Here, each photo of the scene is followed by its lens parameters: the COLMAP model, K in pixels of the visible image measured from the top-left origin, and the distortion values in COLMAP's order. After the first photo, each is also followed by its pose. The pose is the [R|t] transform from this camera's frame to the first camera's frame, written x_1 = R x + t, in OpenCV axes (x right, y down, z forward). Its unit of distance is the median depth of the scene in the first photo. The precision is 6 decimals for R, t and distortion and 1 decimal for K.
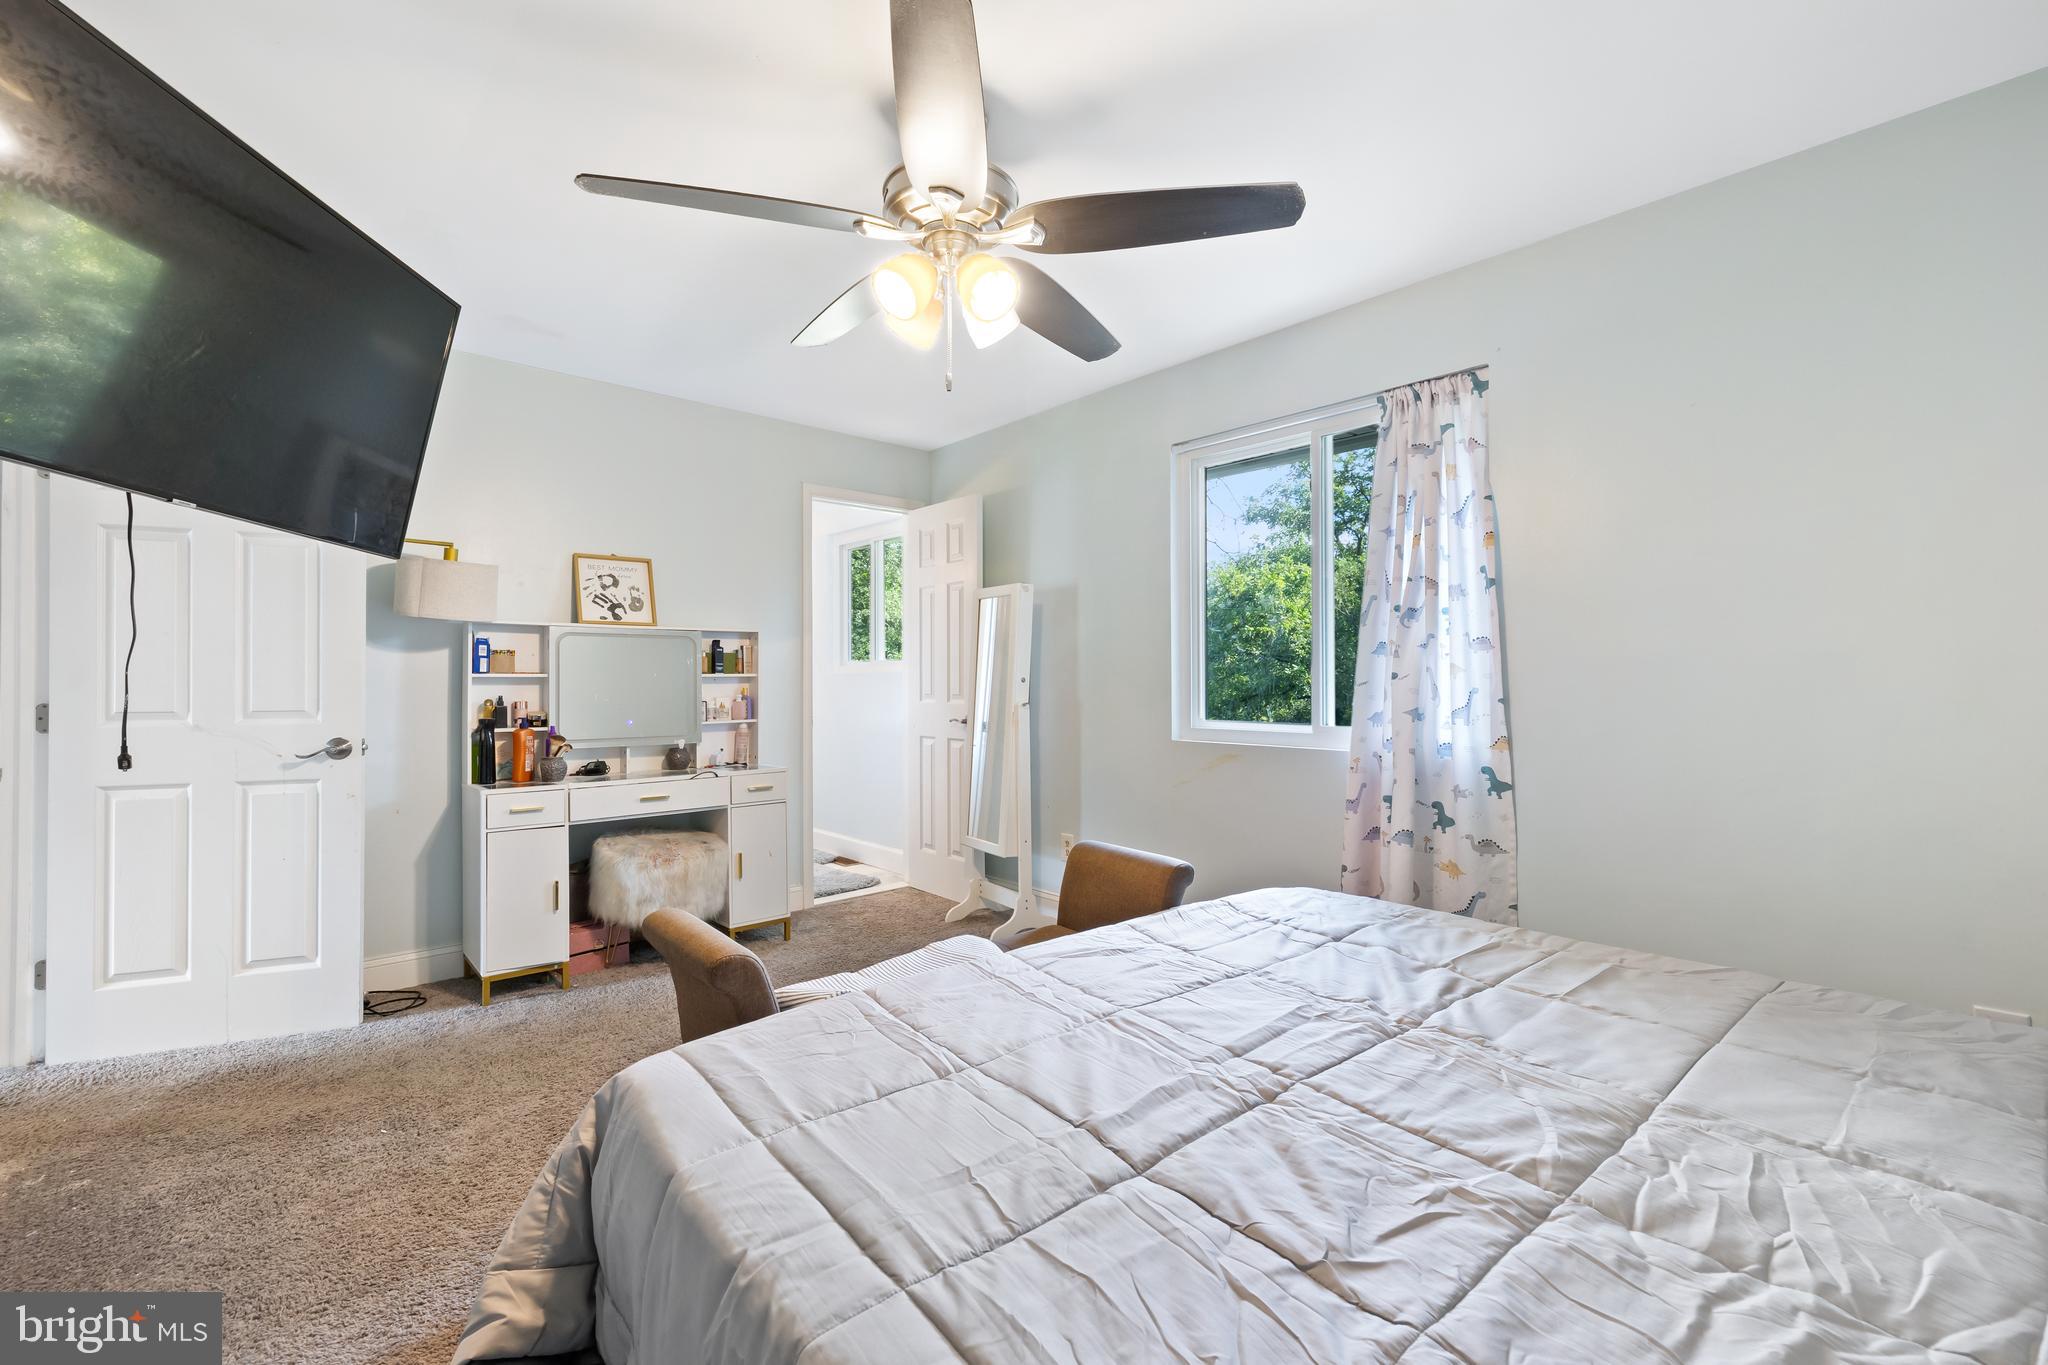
lens RADIAL K [[862.7, 0, 1043.1], [0, 862.7, 679.0], [0, 0, 1]] dist [0.002314, 0.000076]
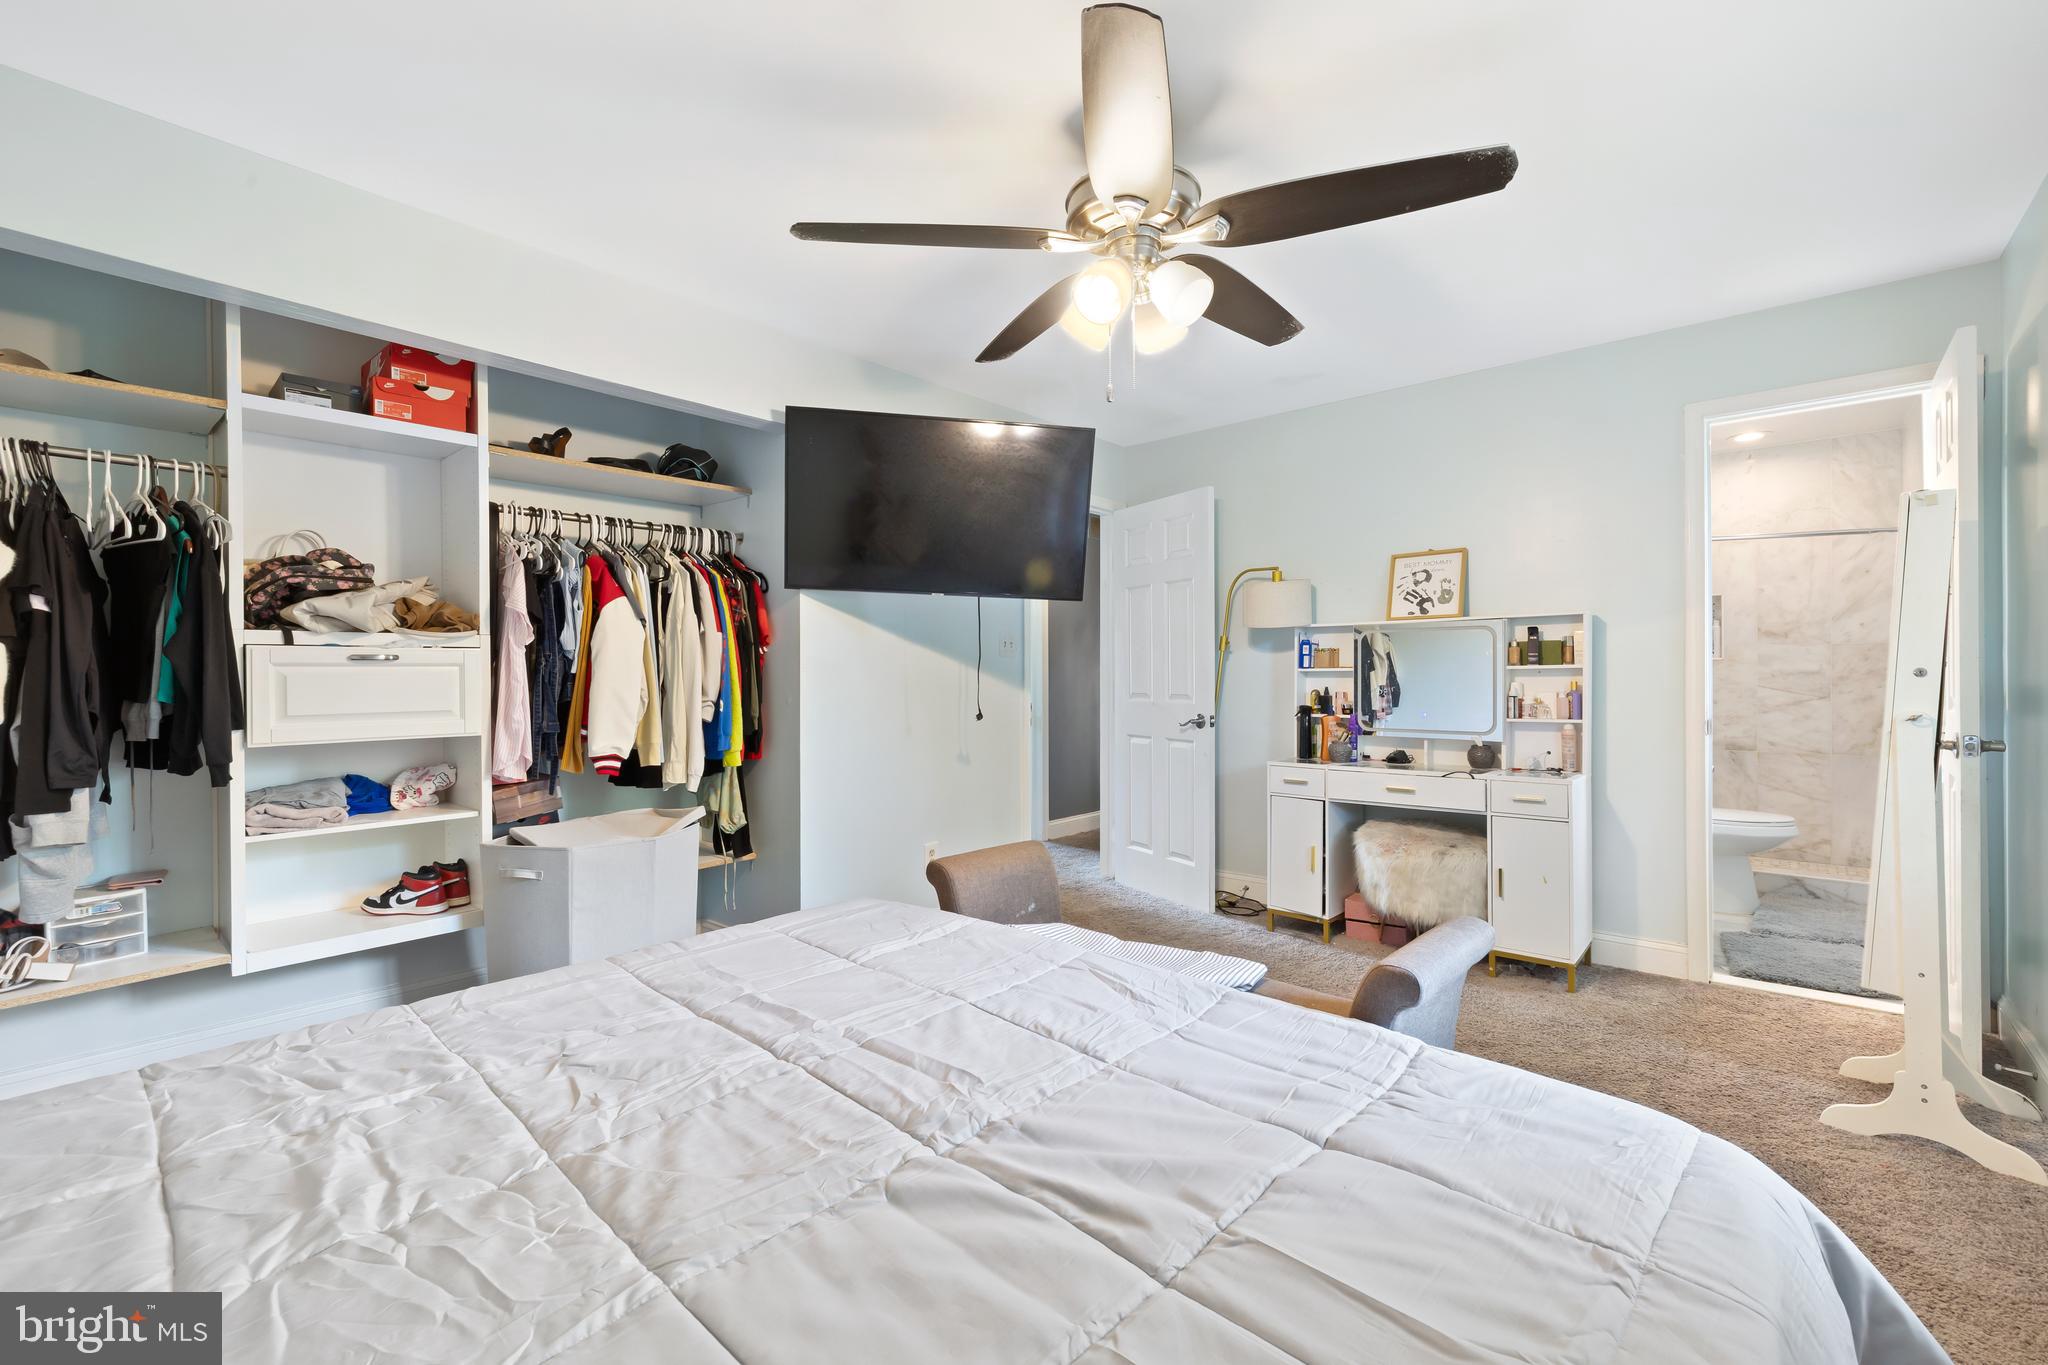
lens RADIAL K [[862.7, 0, 992.3], [0, 862.7, 685.1], [0, 0, 1]] dist [0.002314, 0.000076]
pose [[0.097273, 0.013537, -0.995166, 0.546539], [0.009768, 0.999846, 0.014555, -0.005345], [0.995210, -0.011137, 0.097126, 0.455529]]
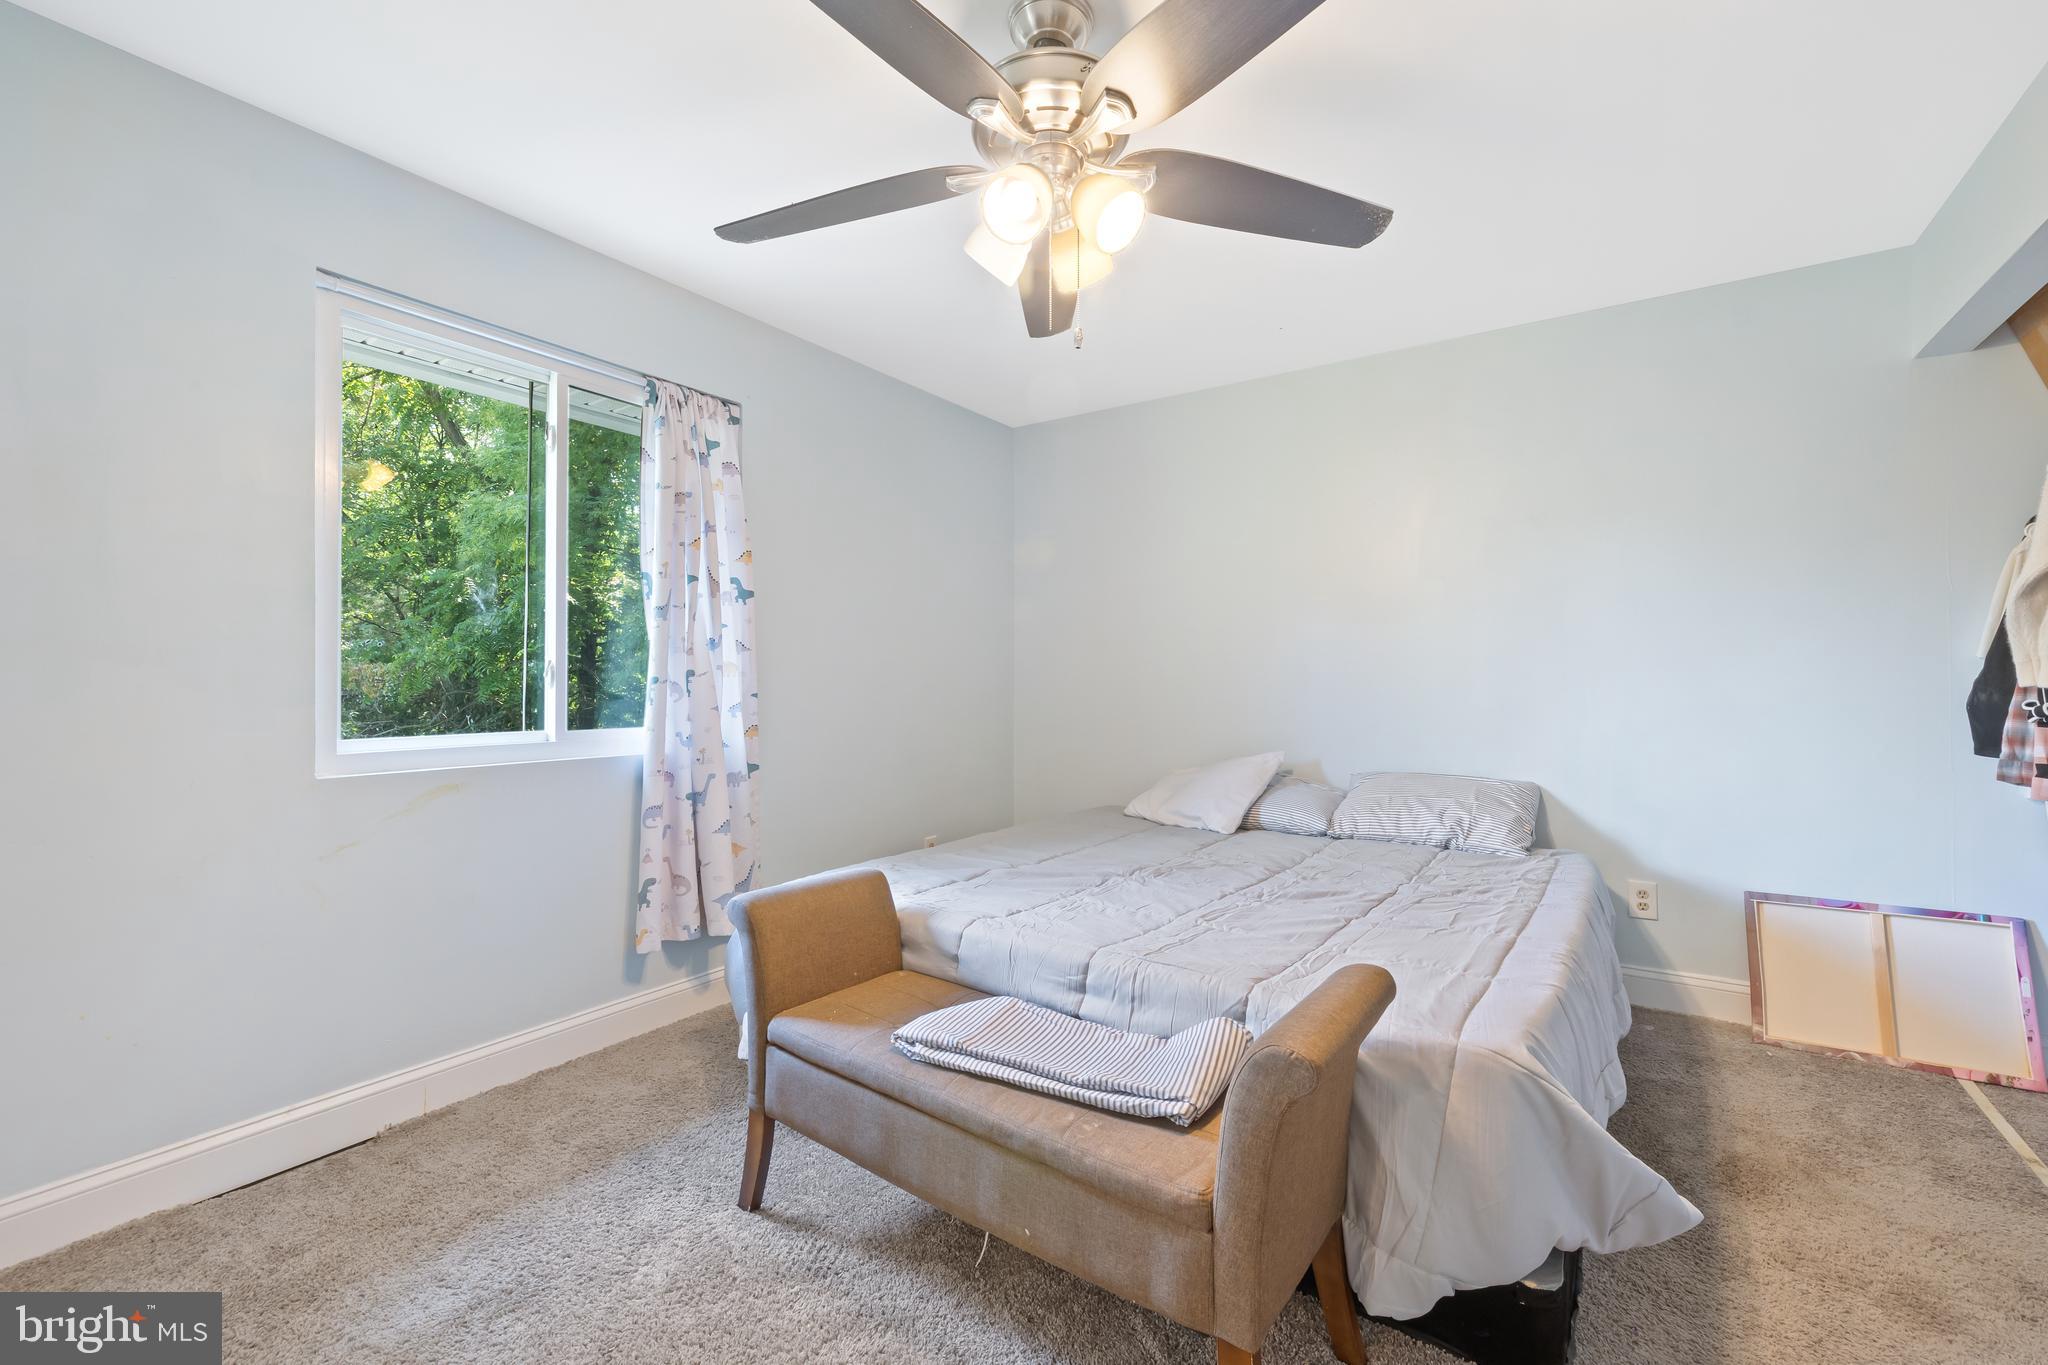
lens RADIAL K [[862.7, 0, 1003.6], [0, 862.7, 665.1], [0, 0, 1]] dist [0.002314, 0.000076]
pose [[-0.213119, 0.020594, 0.976809, -0.559552], [-0.001569, 0.999769, -0.021420, 0.006671], [-0.977025, -0.006098, -0.213038, 0.740822]]
